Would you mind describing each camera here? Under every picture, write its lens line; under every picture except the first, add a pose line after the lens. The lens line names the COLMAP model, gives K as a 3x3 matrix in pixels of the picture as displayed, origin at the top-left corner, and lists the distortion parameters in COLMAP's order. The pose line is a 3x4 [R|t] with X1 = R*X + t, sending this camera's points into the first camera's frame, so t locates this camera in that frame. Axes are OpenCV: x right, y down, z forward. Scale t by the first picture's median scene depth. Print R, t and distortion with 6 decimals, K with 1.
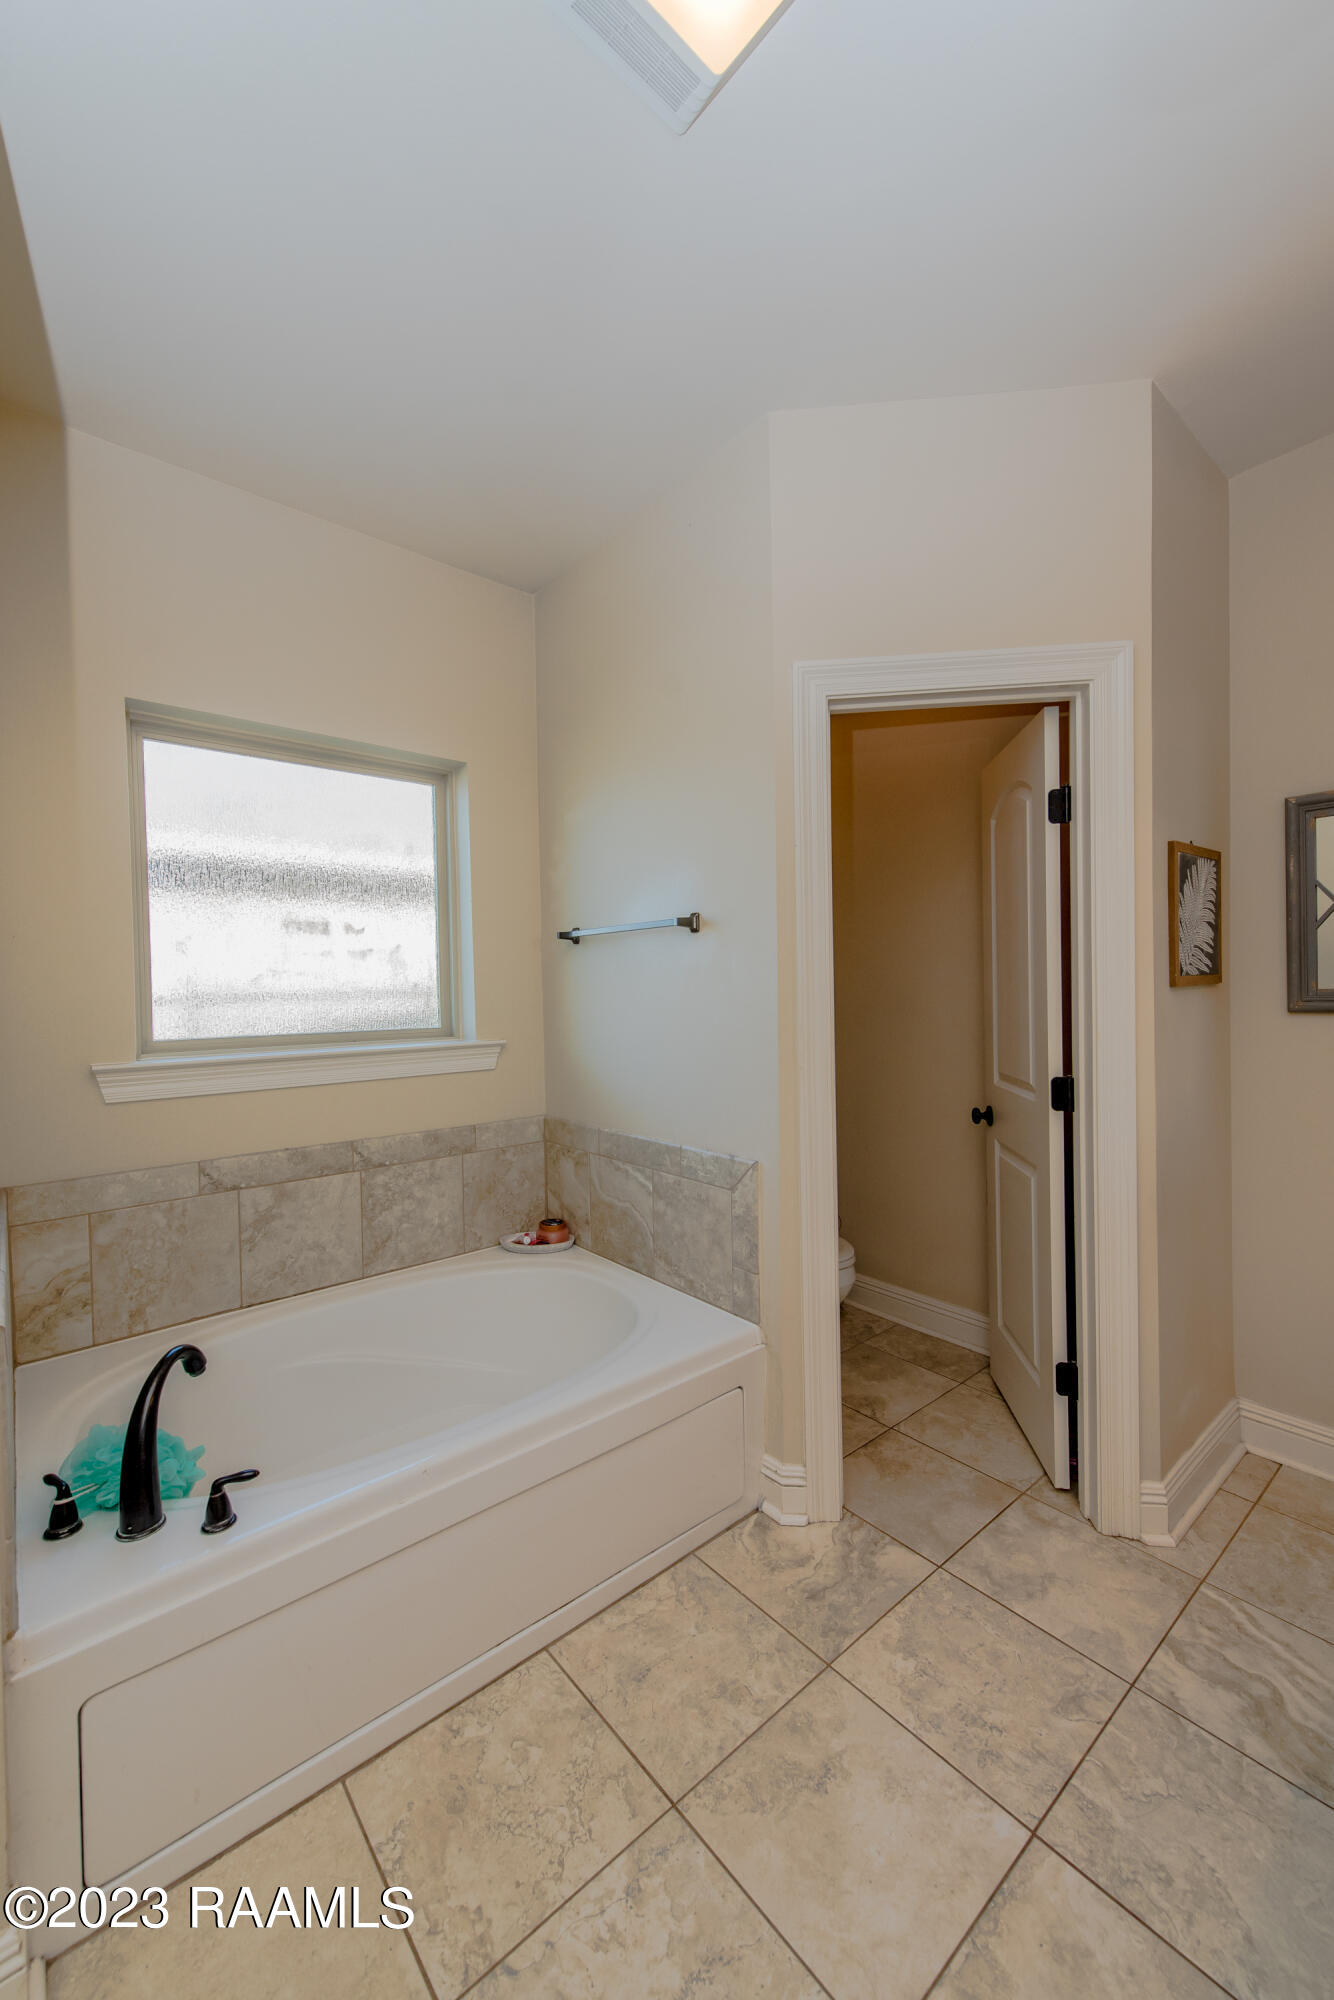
lens RADIAL K [[787.7, 0, 661.0], [0, 787.7, 995.0], [0, 0, 1]] dist [0.012096, -0.002545]
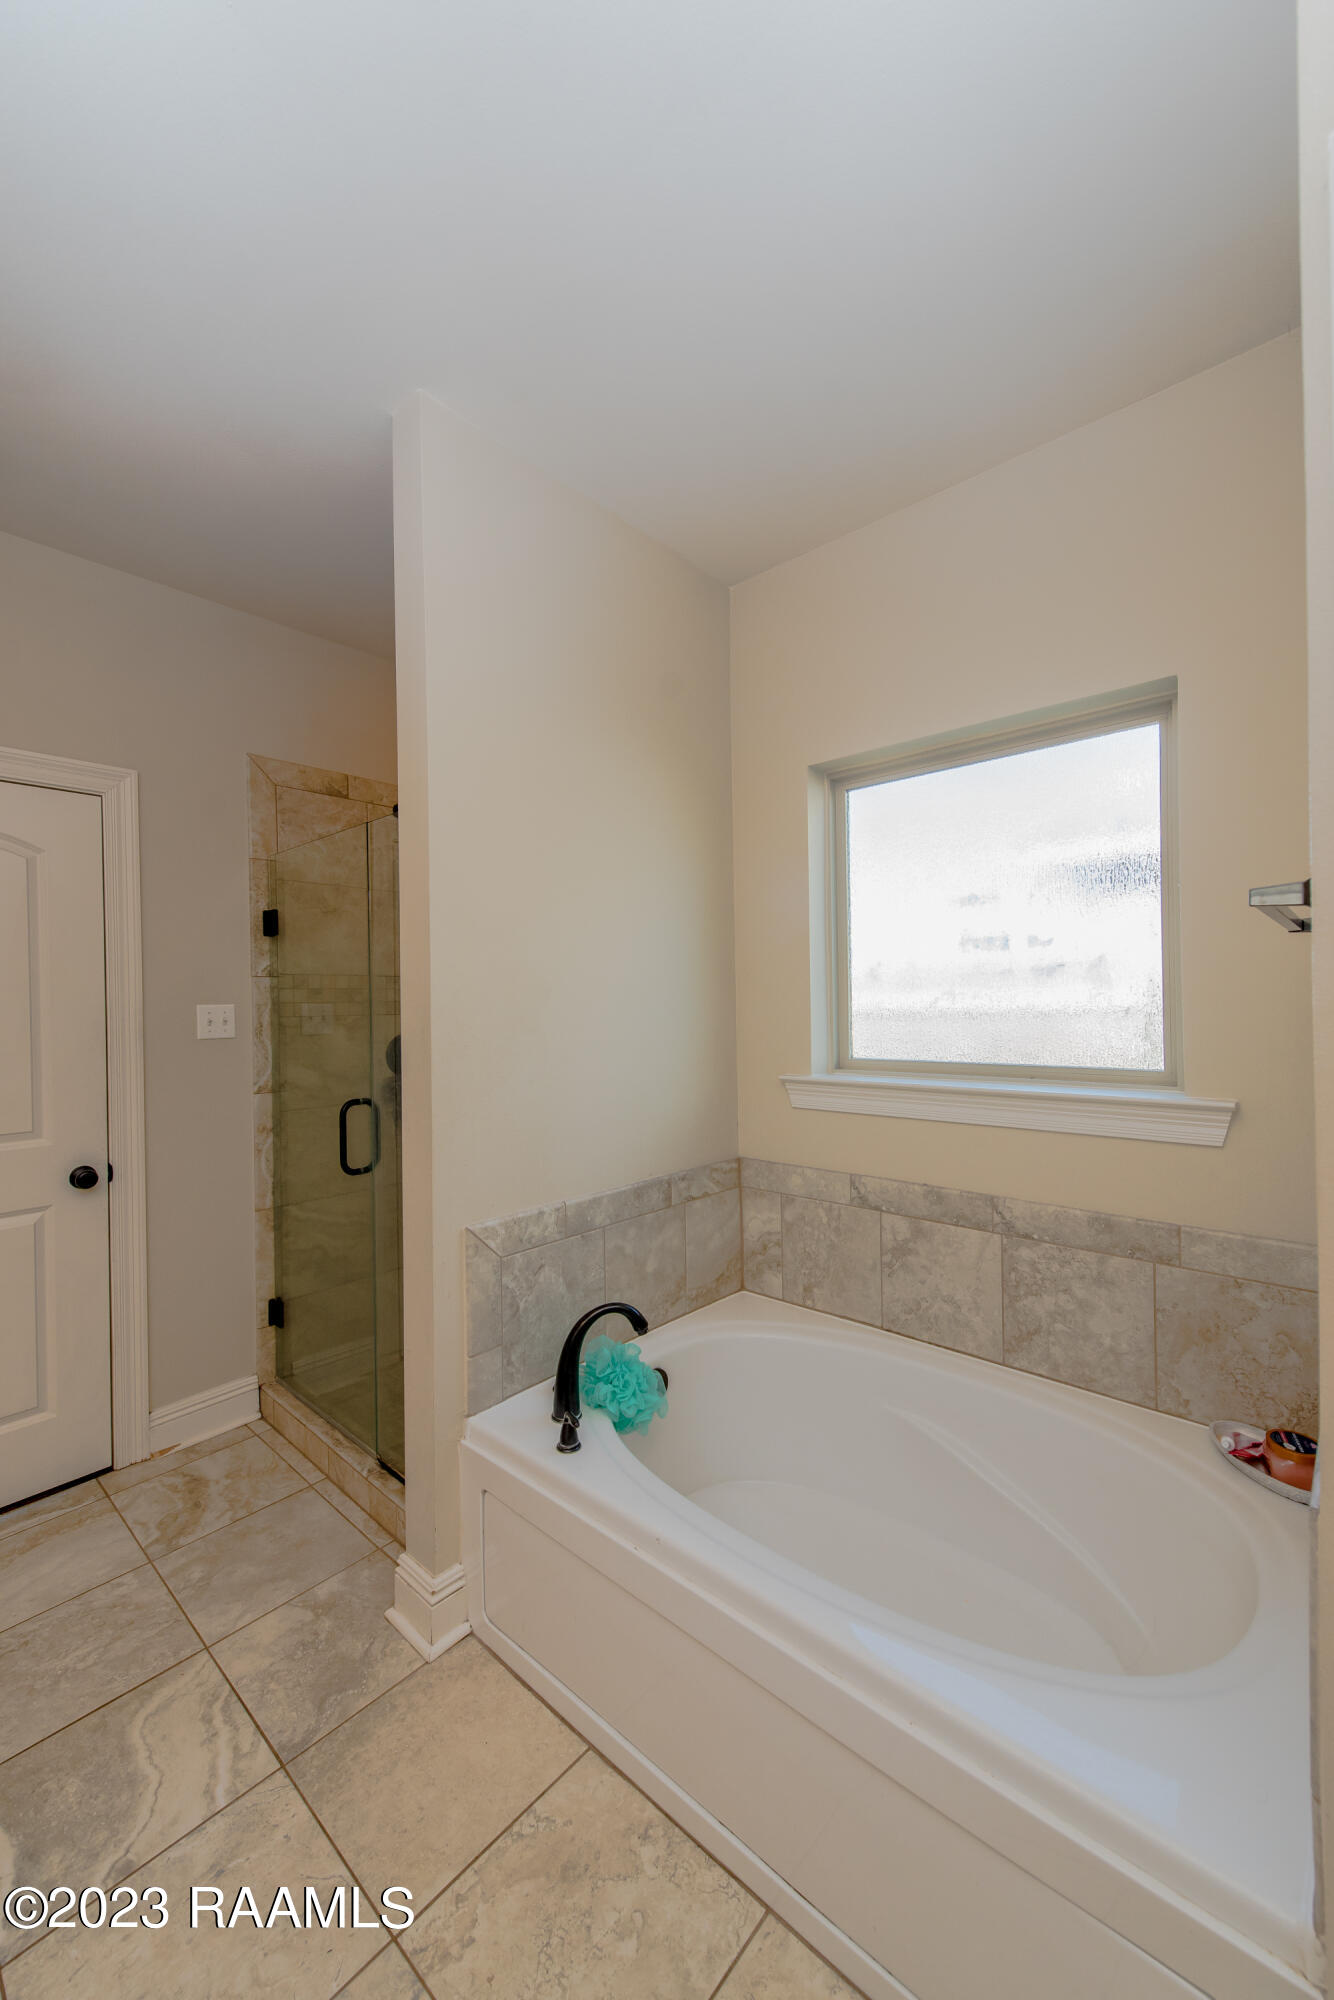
lens RADIAL K [[787.7, 0, 666.4], [0, 787.7, 996.9], [0, 0, 1]] dist [0.012096, -0.002545]
pose [[0.142490, 0.011959, -0.989724, 0.436056], [0.004309, 0.999910, 0.012703, -0.044646], [0.989787, -0.006075, 0.142426, 0.596452]]
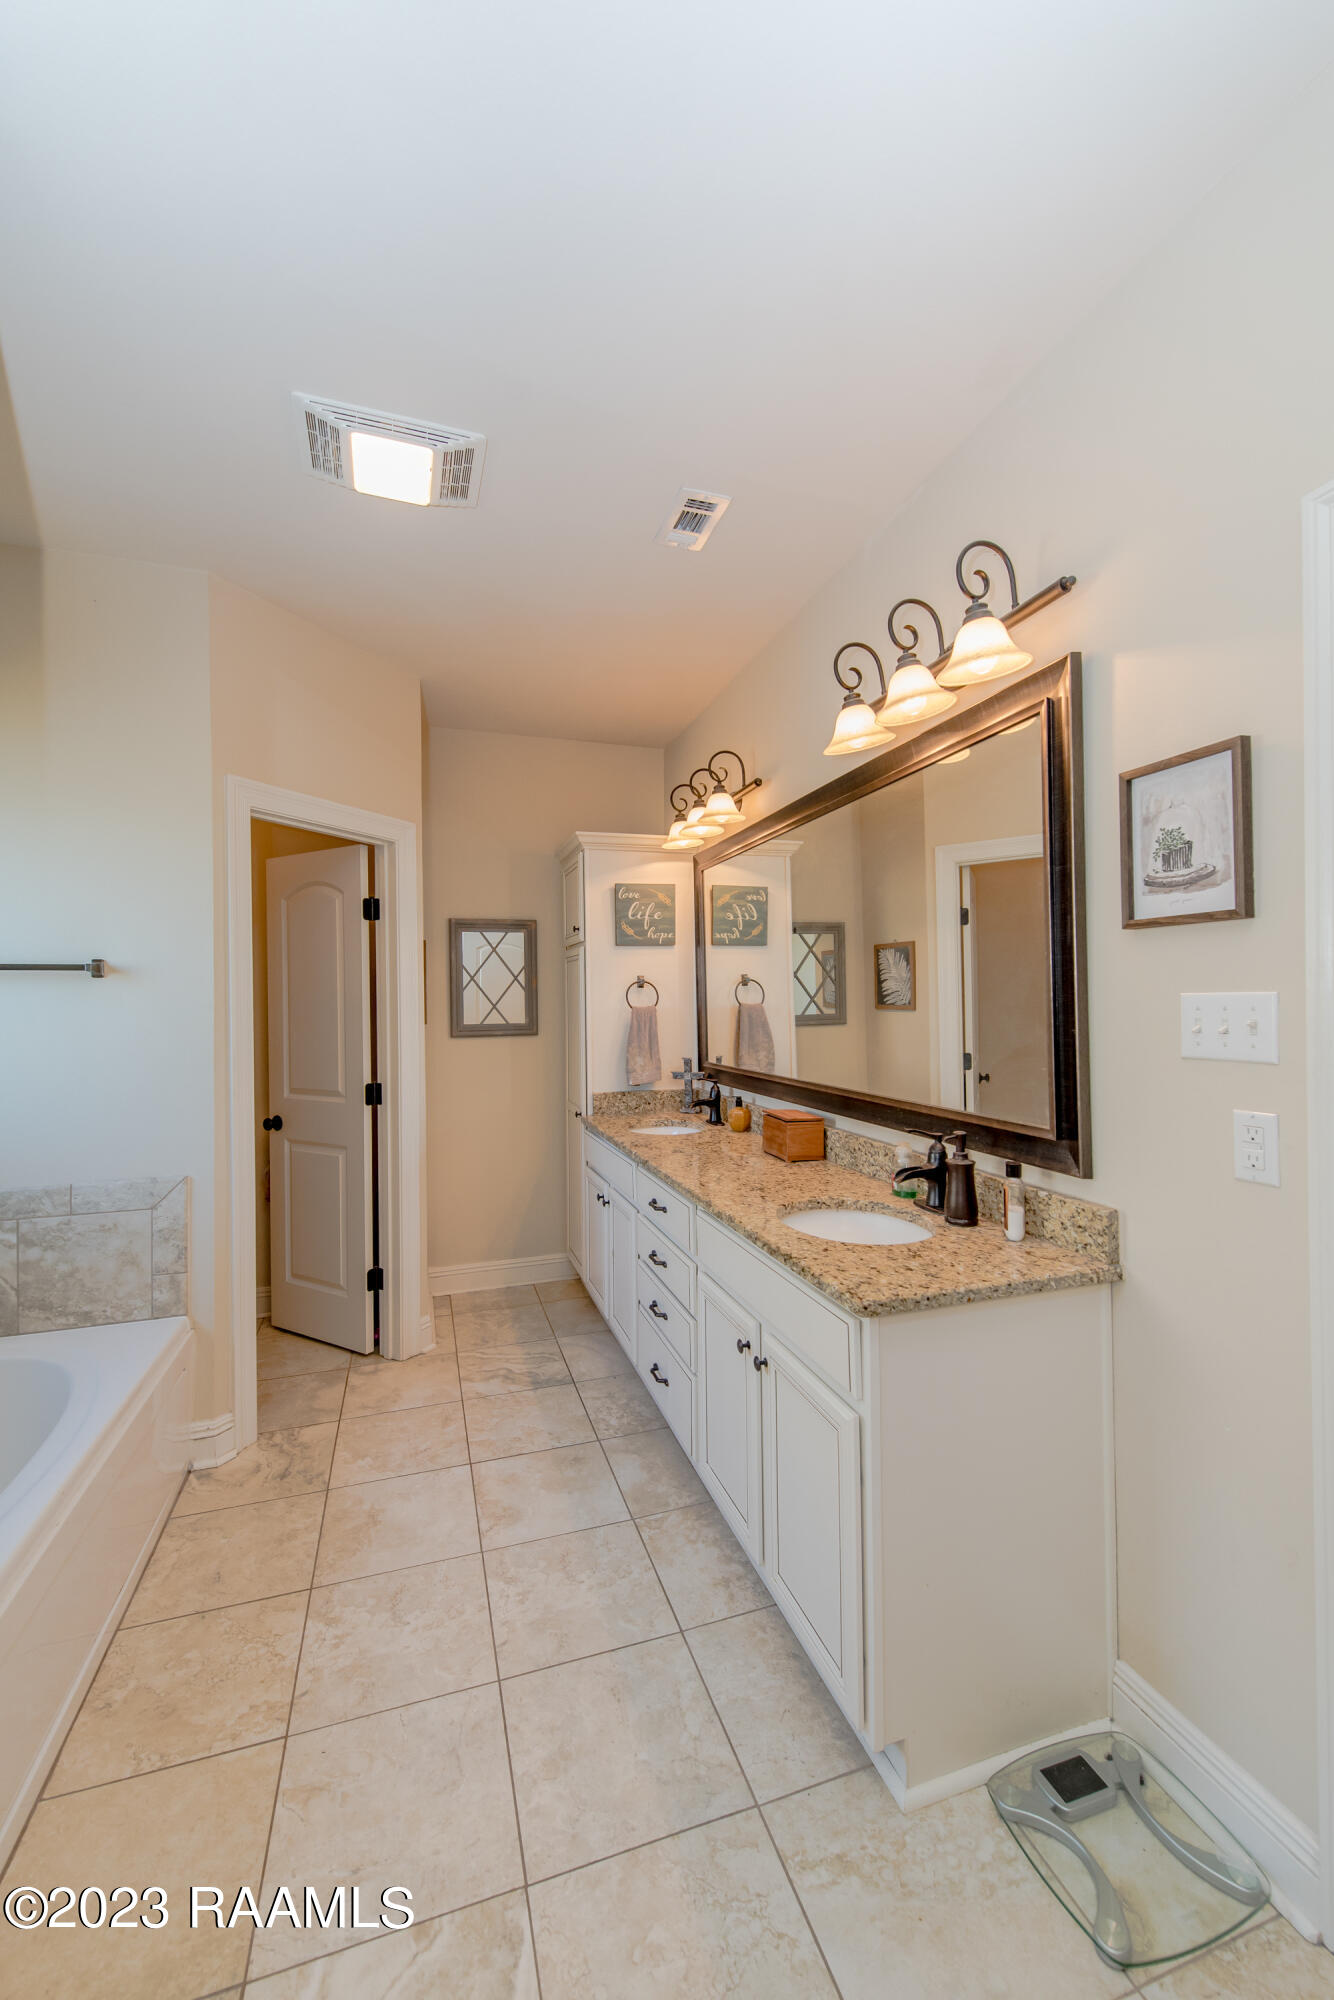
lens RADIAL K [[787.7, 0, 659.5], [0, 787.7, 1000.9], [0, 0, 1]] dist [0.012096, -0.002545]
pose [[0.376814, 0.017519, 0.926123, -0.673434], [0.012339, 0.999637, -0.023930, -0.013263], [-0.926207, 0.020445, 0.376461, -0.101489]]
